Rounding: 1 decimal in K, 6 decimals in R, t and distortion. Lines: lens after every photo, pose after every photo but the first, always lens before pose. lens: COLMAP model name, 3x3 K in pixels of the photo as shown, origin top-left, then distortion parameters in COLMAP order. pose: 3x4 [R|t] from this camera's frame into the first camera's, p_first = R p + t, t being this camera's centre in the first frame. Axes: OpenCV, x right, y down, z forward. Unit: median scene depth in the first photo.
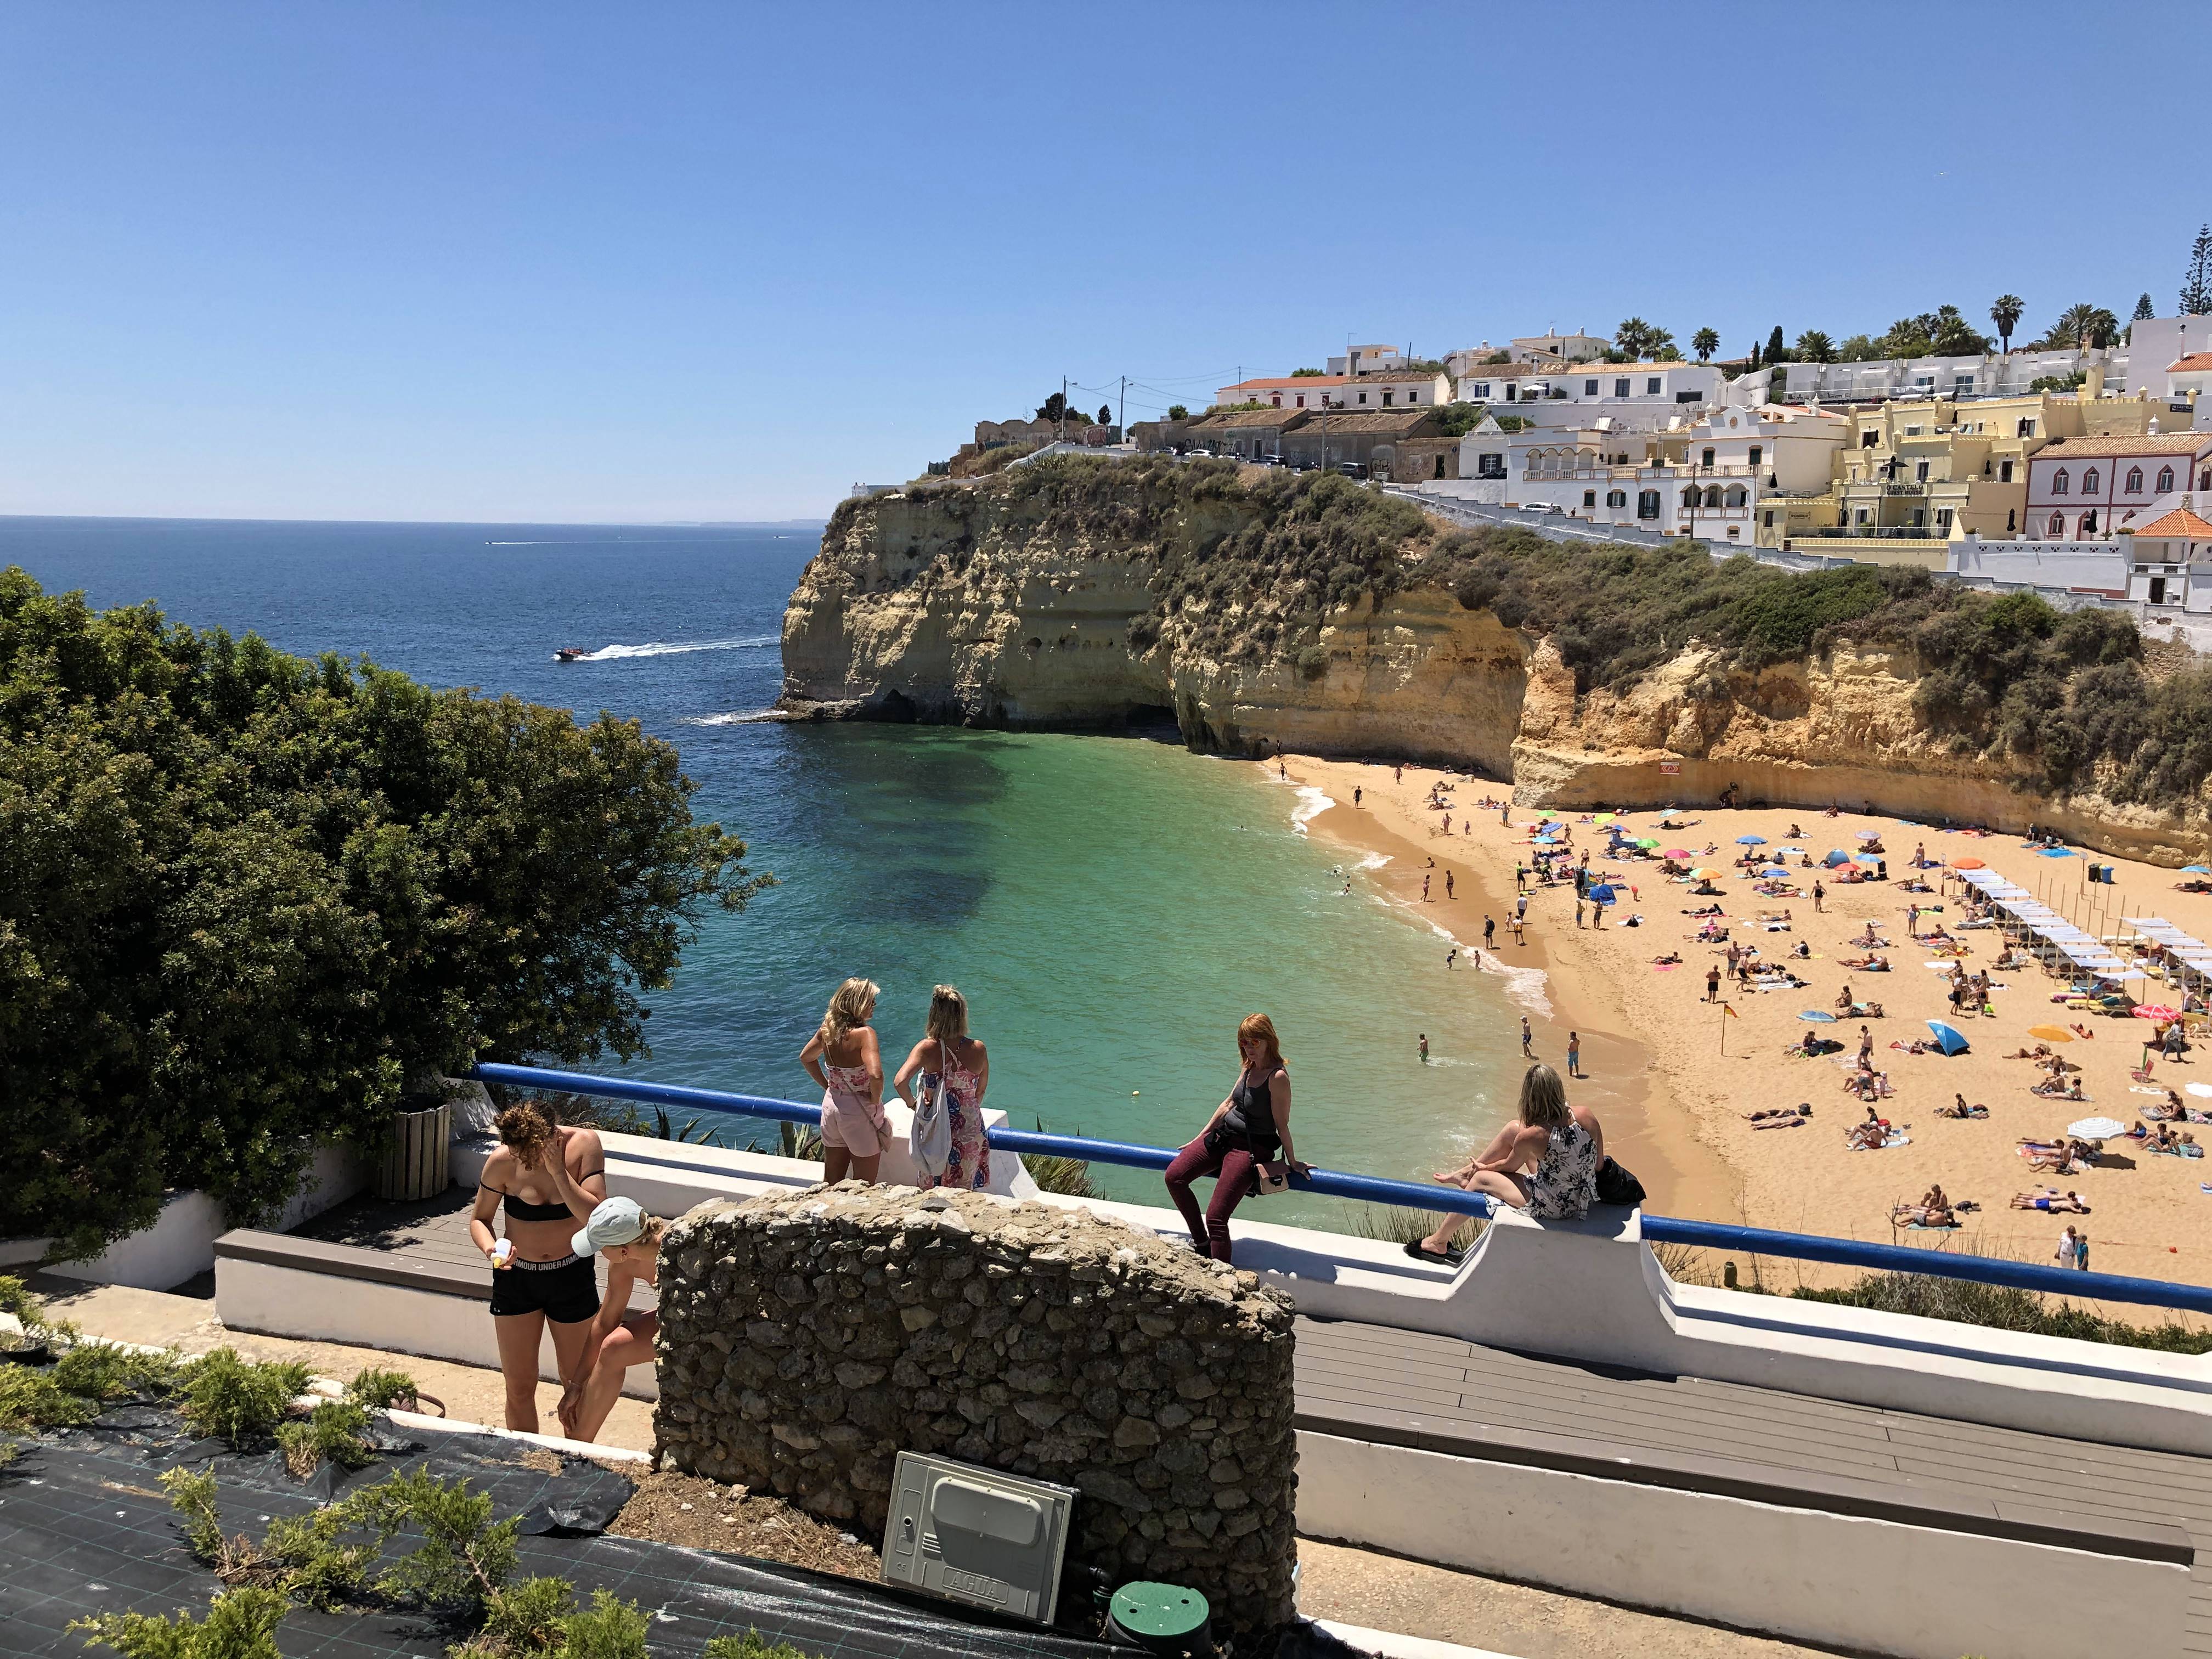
lens RADIAL K [[1791.3, 0, 1106.0], [0, 1791.3, 829.5], [0, 0, 1]] dist [-0.005443, 0.000426]
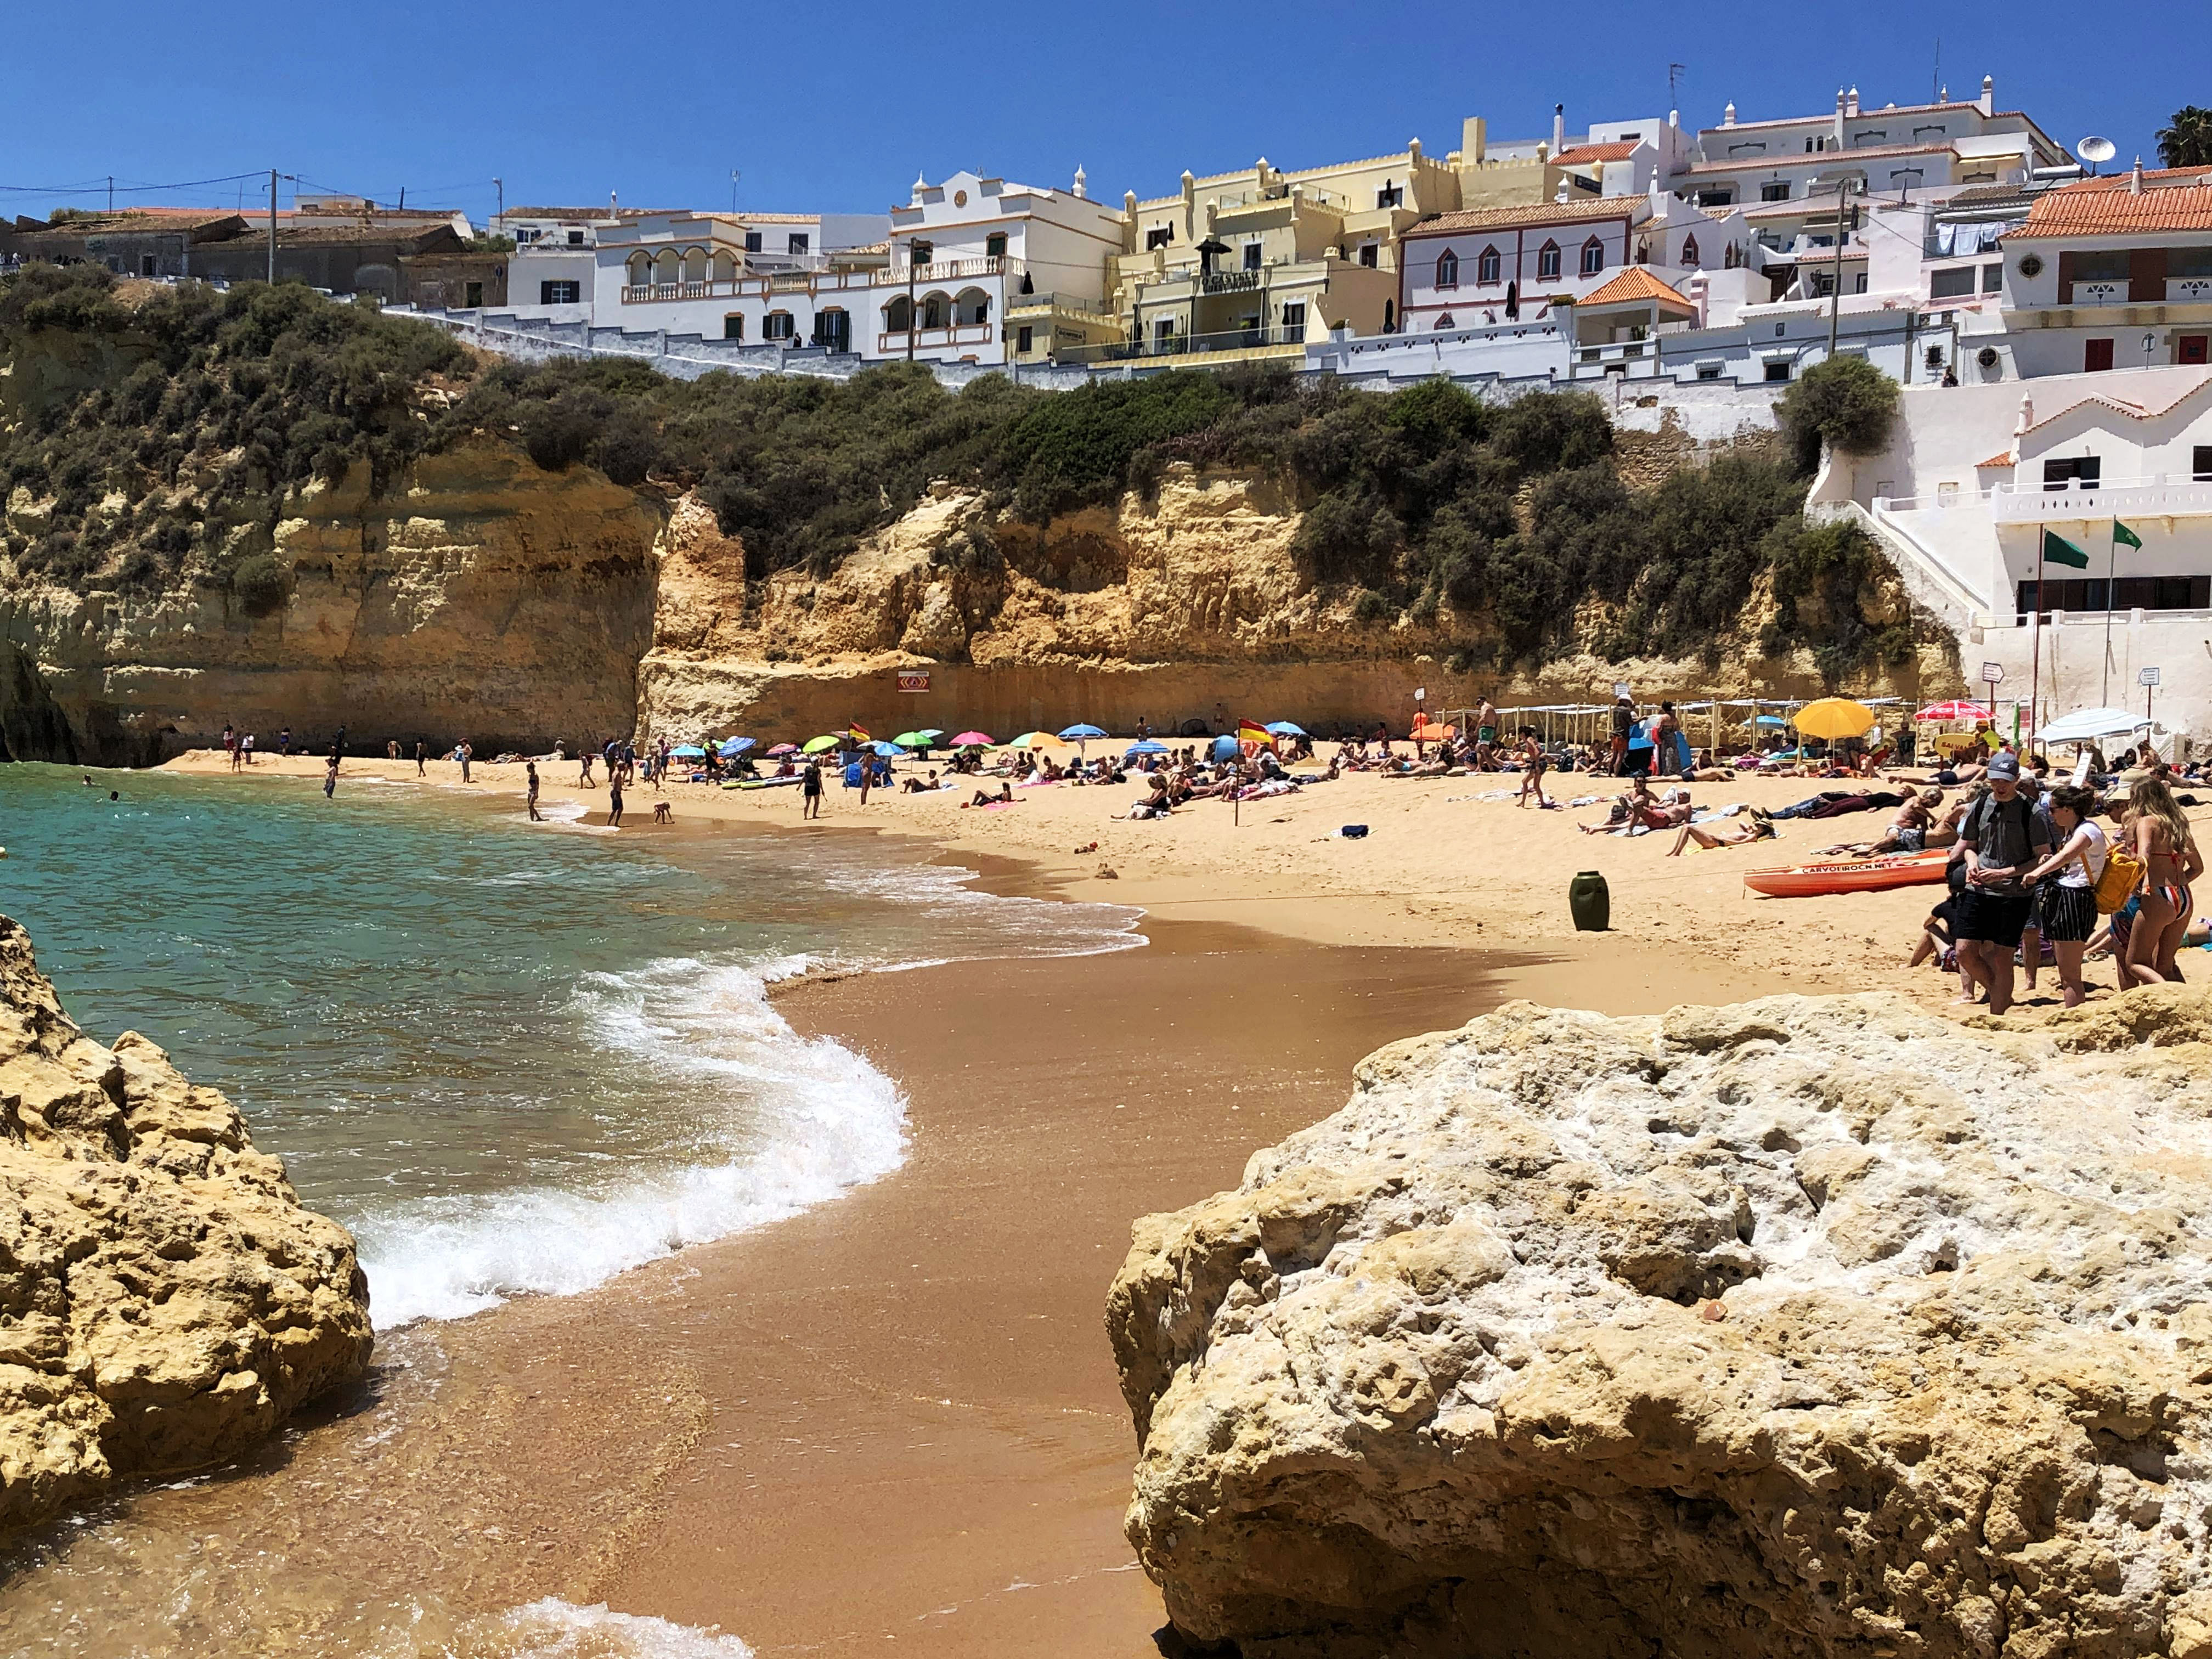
lens RADIAL K [[2573.1, 0, 1106.0], [0, 2573.1, 829.5], [0, 0, 1]] dist [0.091302, -0.255973]
pose [[0.900646, 0.006977, 0.434498, 0.001723], [0.048841, 0.991911, -0.117167, 0.113288], [-0.431800, 0.126747, 0.893019, 0.208408]]
